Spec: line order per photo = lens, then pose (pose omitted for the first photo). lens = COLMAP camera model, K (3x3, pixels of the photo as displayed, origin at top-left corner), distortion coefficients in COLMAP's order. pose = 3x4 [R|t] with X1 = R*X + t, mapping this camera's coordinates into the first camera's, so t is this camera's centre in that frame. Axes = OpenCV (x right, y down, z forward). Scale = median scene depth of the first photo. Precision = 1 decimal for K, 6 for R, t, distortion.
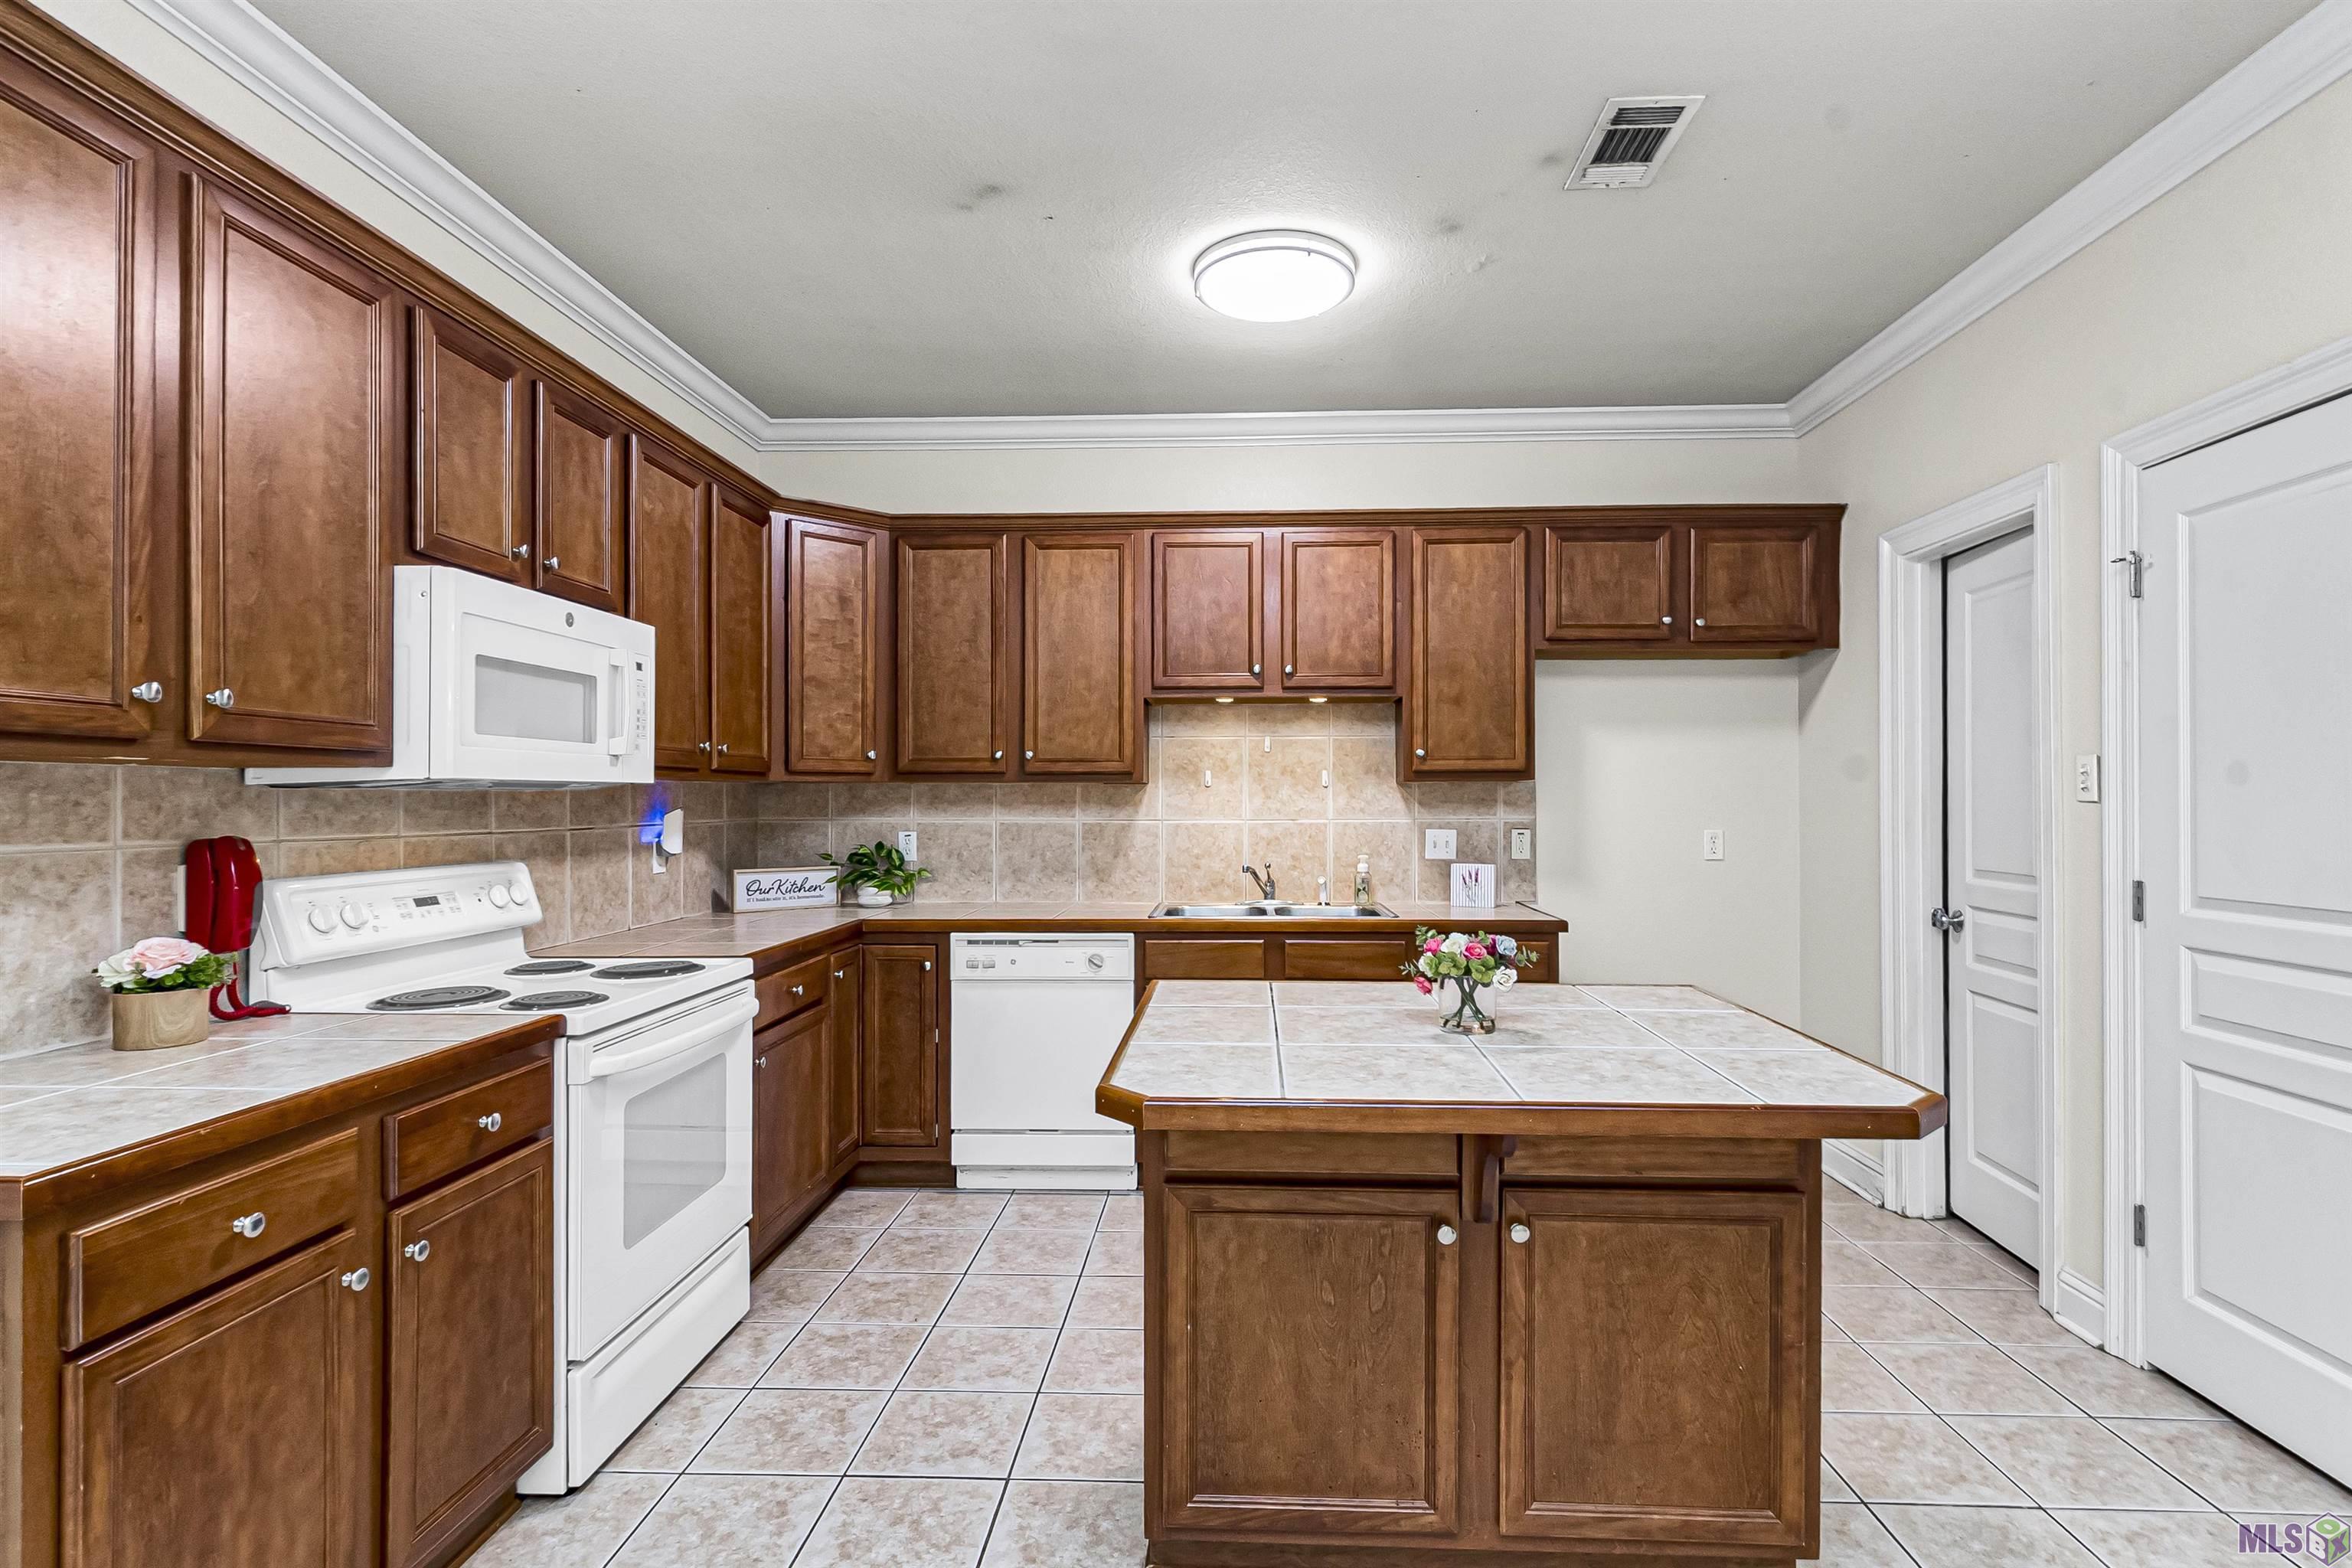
lens RADIAL K [[1224.6, 0, 1255.7], [0, 1224.6, 824.0], [0, 0, 1]] dist [0.002941, 0.003076]
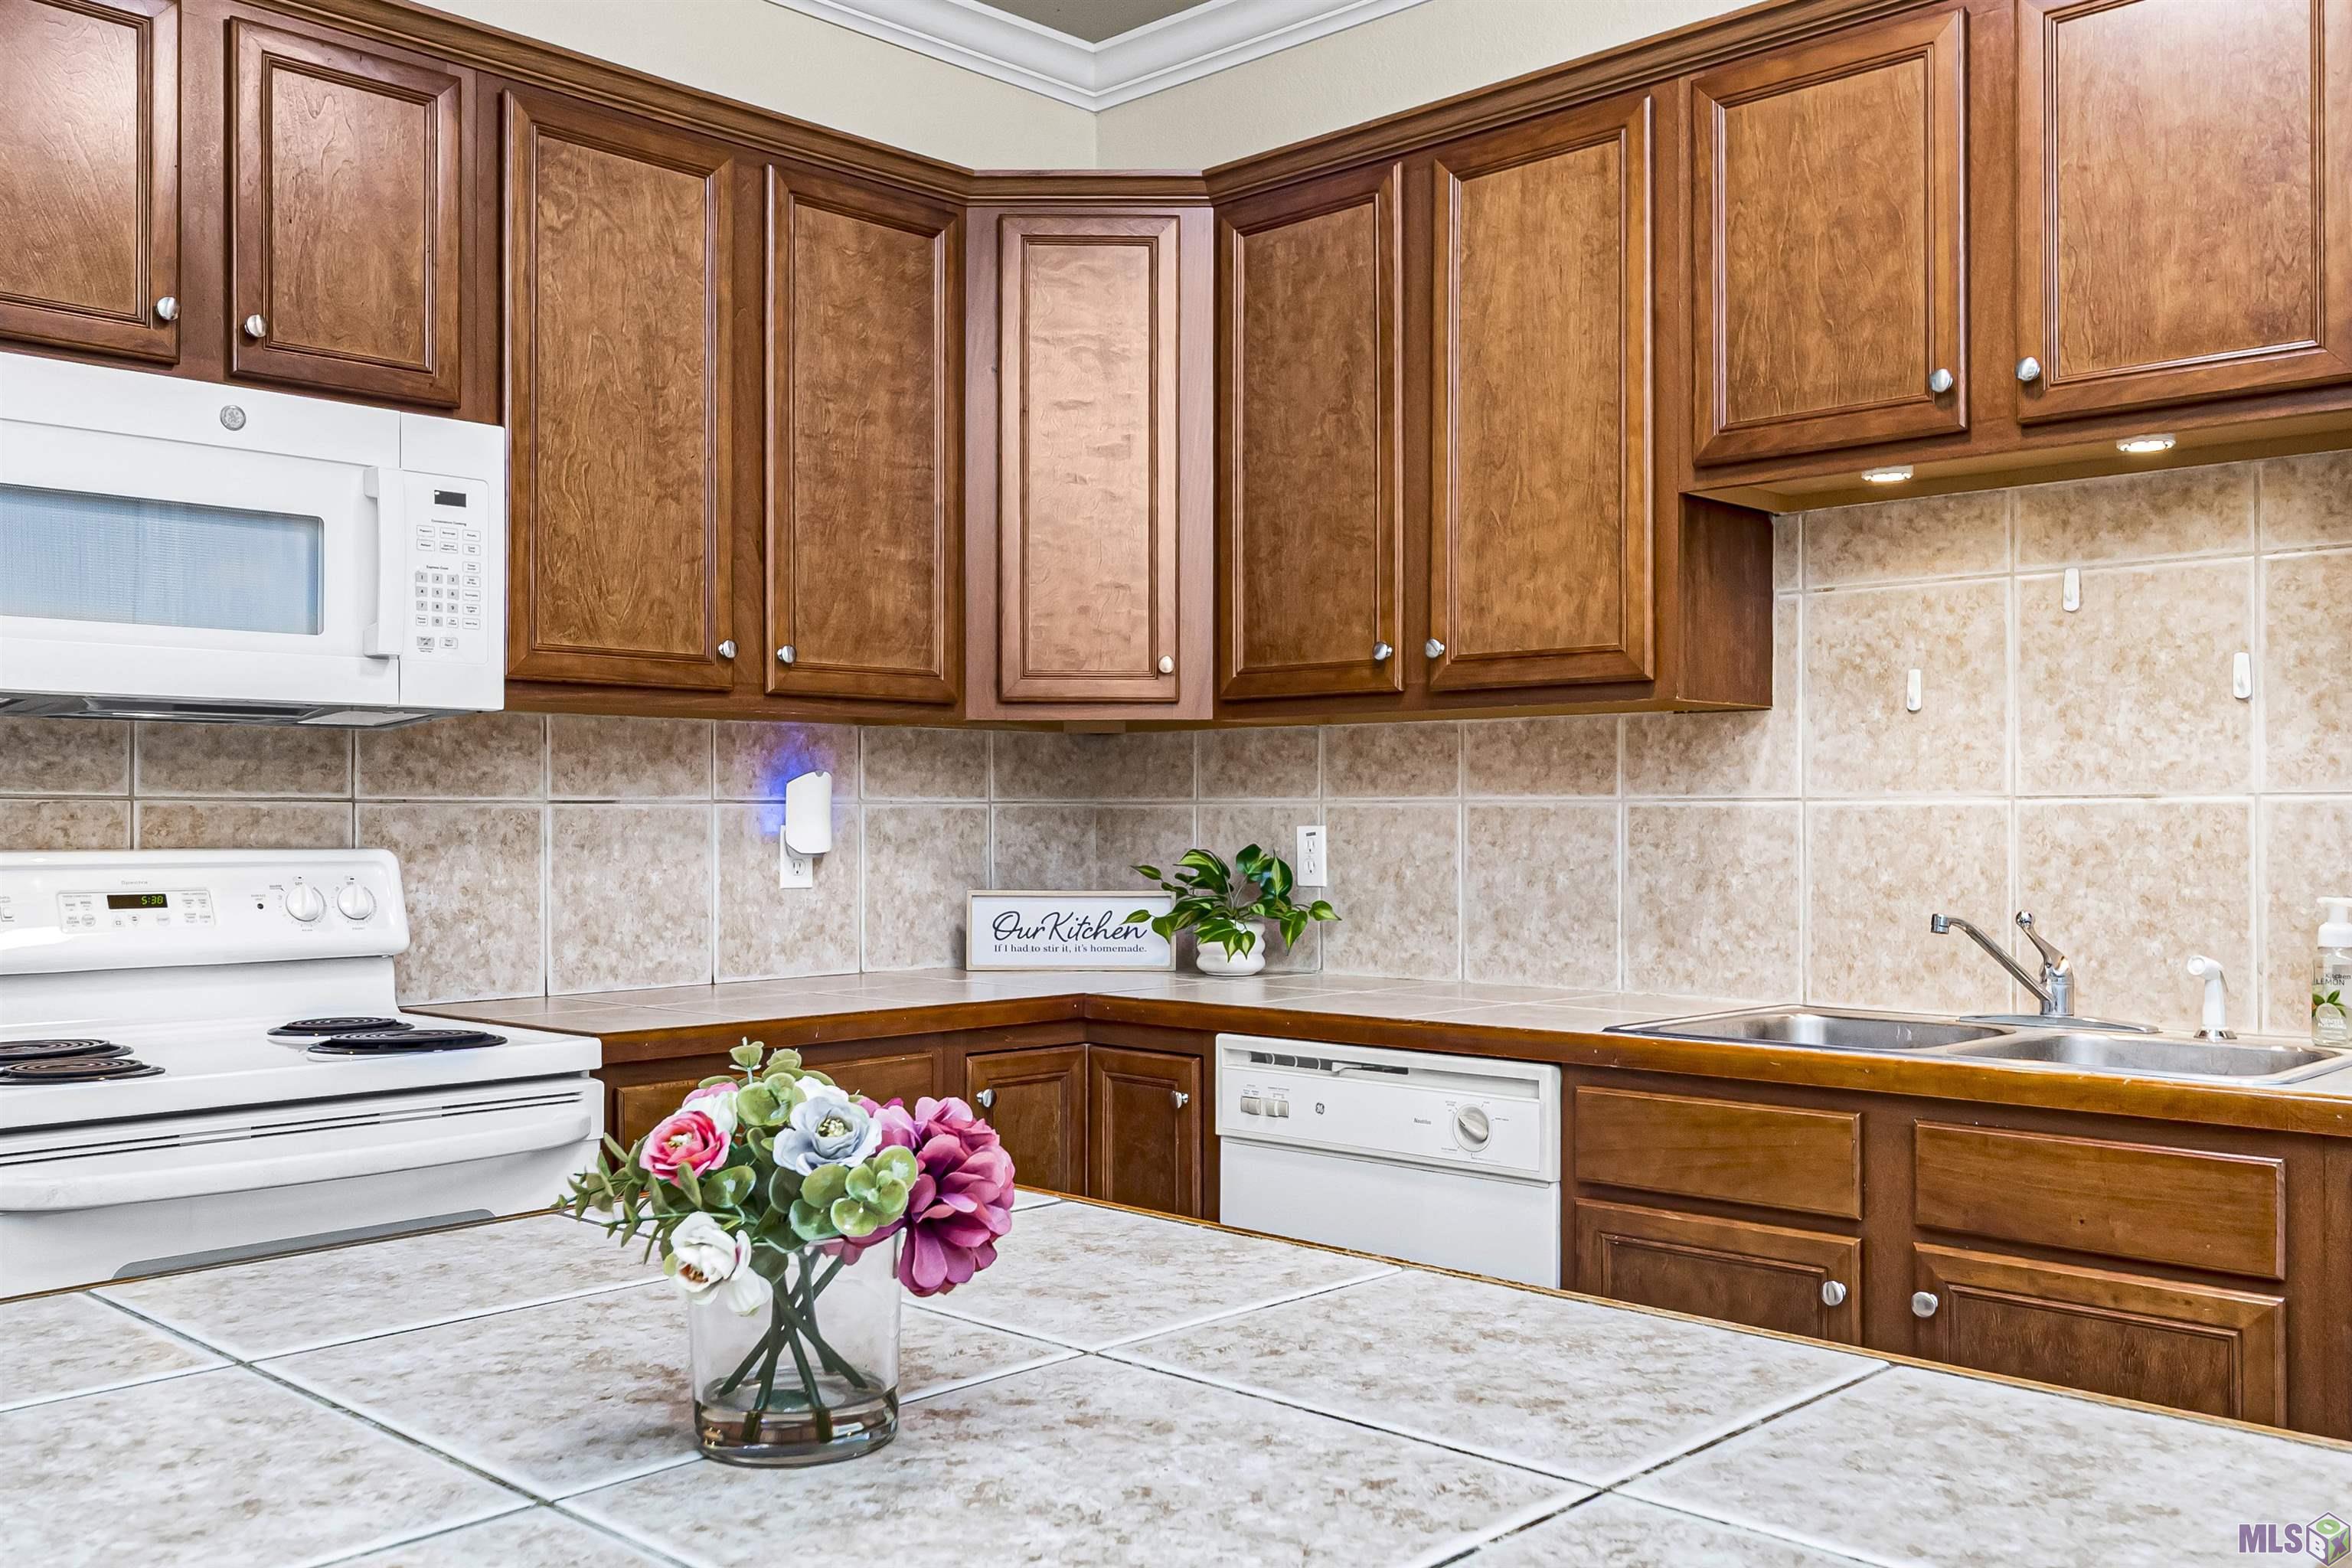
lens RADIAL K [[2163.3, 0, 1097.0], [0, 2163.3, 834.1], [0, 0, 1]] dist [-0.008182, 0.008152]
pose [[0.707960, 0.006017, -0.706227, 0.282669], [-0.015570, 0.999854, -0.007089, 0.018750], [0.706081, 0.016015, 0.707950, 0.359288]]
